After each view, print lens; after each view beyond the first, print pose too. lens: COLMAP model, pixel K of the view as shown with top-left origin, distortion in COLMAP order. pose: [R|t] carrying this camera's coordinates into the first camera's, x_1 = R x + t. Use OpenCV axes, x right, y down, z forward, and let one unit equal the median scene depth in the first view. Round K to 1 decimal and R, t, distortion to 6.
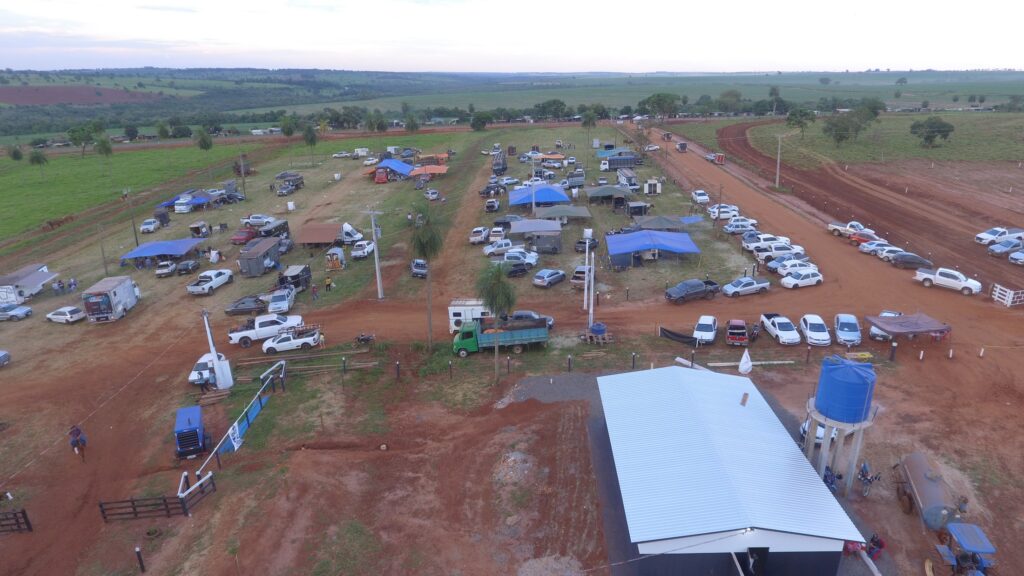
lens RADIAL K [[619.7, 0, 521.7], [0, 619.7, 286.7], [0, 0, 1]] dist [-0.008661, -0.000545]
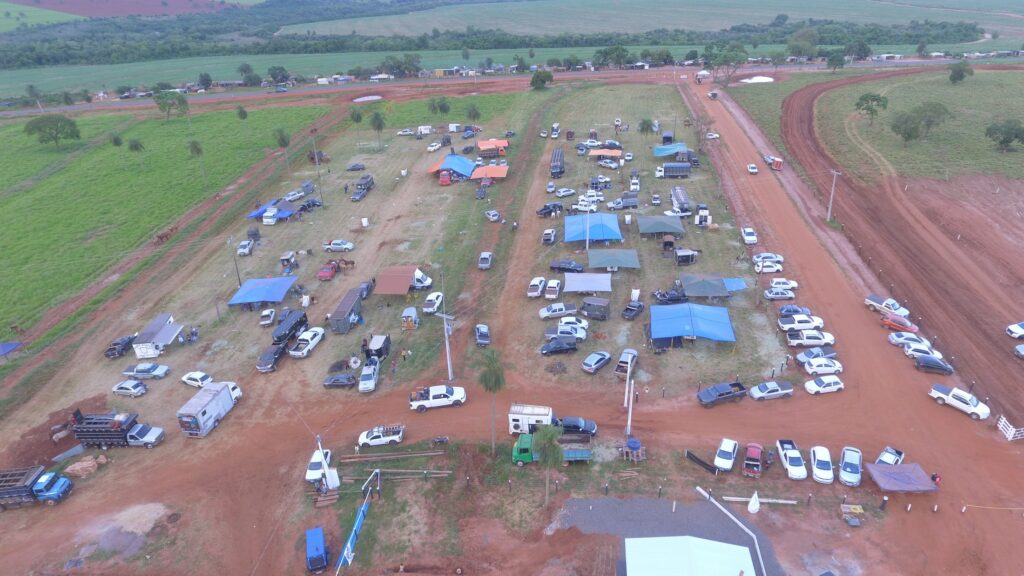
lens RADIAL K [[619.7, 0, 516.1], [0, 619.7, 283.1], [0, 0, 1]] dist [-0.008661, -0.000545]
pose [[0.995006, 0.038409, -0.092132, -0.002802], [-0.024242, 0.988354, 0.150231, -0.327092], [0.096829, -0.147248, 0.984349, -0.114110]]
